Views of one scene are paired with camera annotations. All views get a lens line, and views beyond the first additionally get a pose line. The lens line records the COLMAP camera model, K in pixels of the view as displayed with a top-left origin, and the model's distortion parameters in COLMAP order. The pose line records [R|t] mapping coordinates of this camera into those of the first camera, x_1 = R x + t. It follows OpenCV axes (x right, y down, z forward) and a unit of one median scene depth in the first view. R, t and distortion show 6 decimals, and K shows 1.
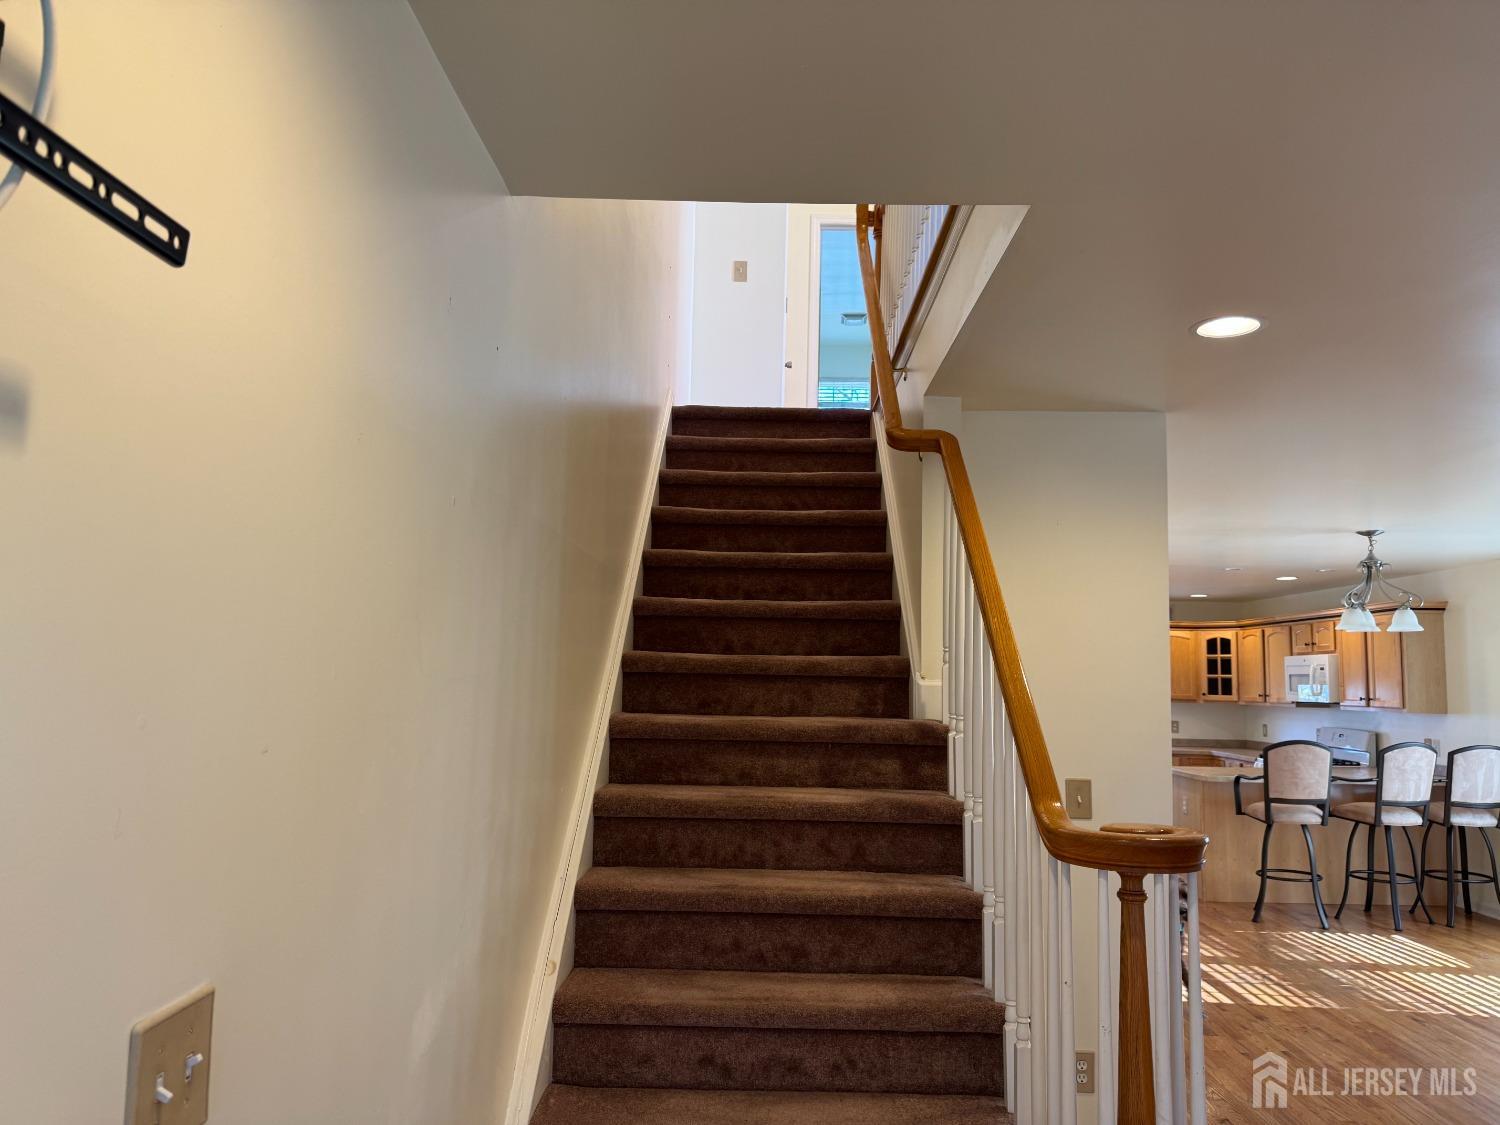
lens RADIAL K [[1060.6, 0, 750.0], [0, 1060.6, 562.5], [0, 0, 1]] dist [-0.003609, -0.002781]
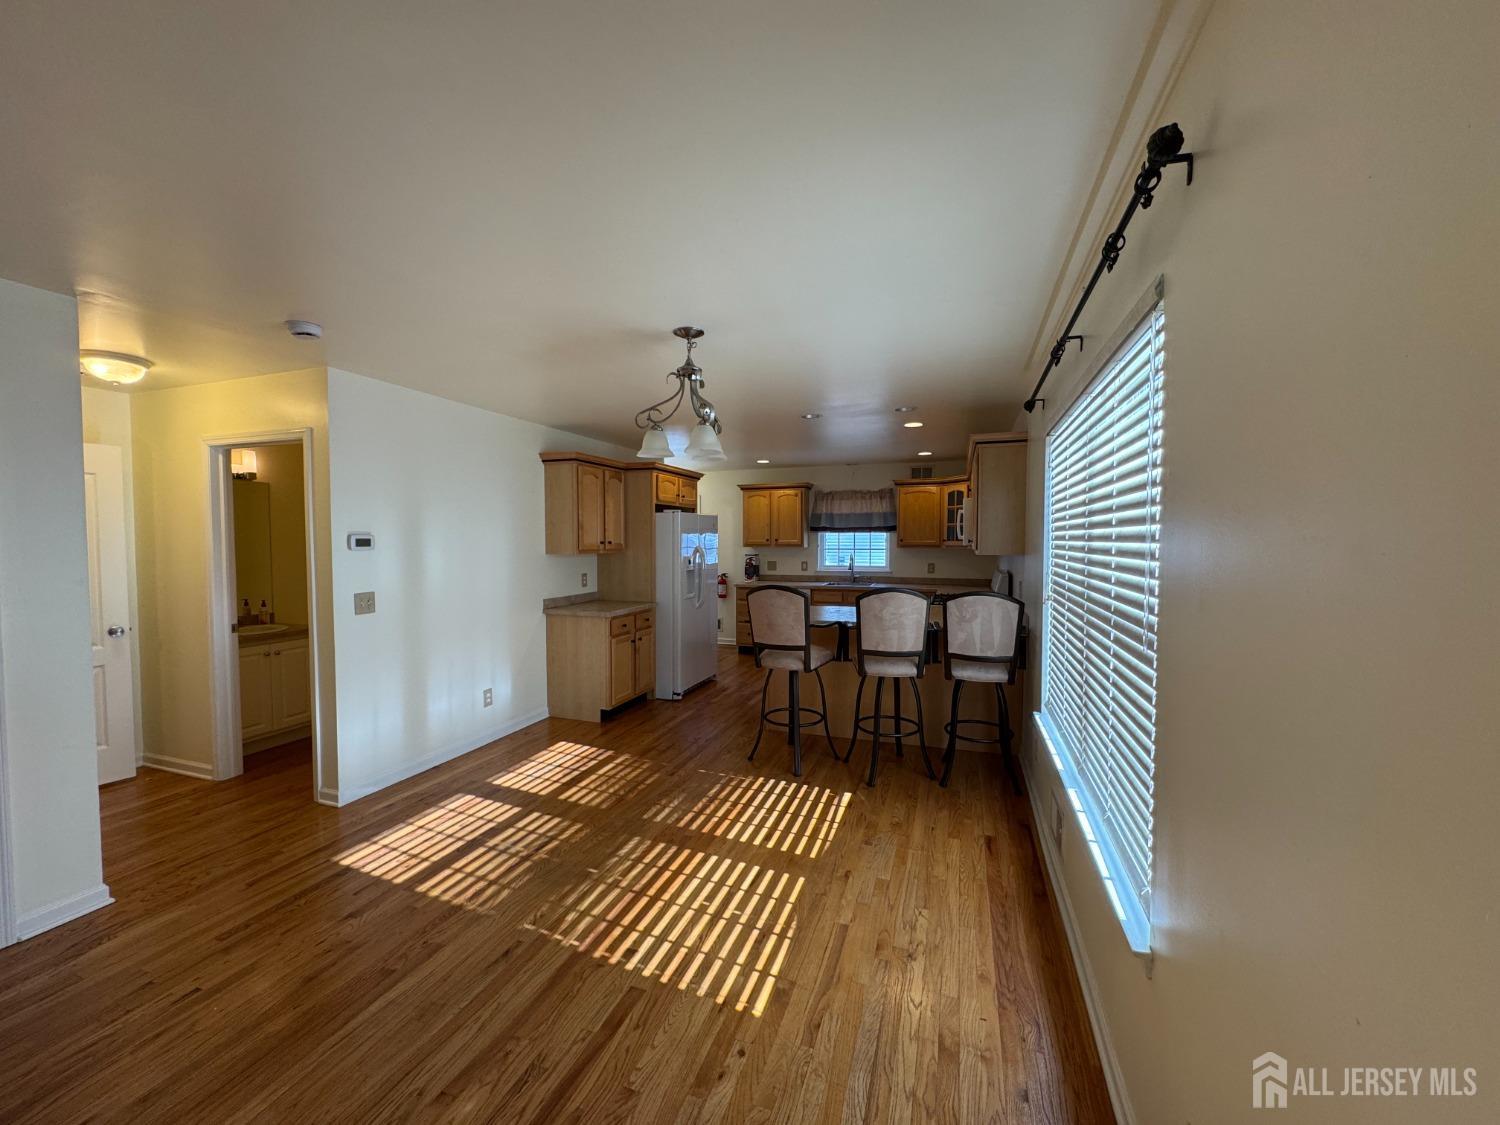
lens RADIAL K [[601.2, 0, 750.0], [0, 601.2, 562.5], [0, 0, 1]] dist [-0.002965, -0.000233]
pose [[0.948742, -0.010344, -0.315883, 0.673520], [0.056028, 0.989139, 0.135886, 0.074162], [0.311047, -0.146619, 0.939017, 0.494434]]
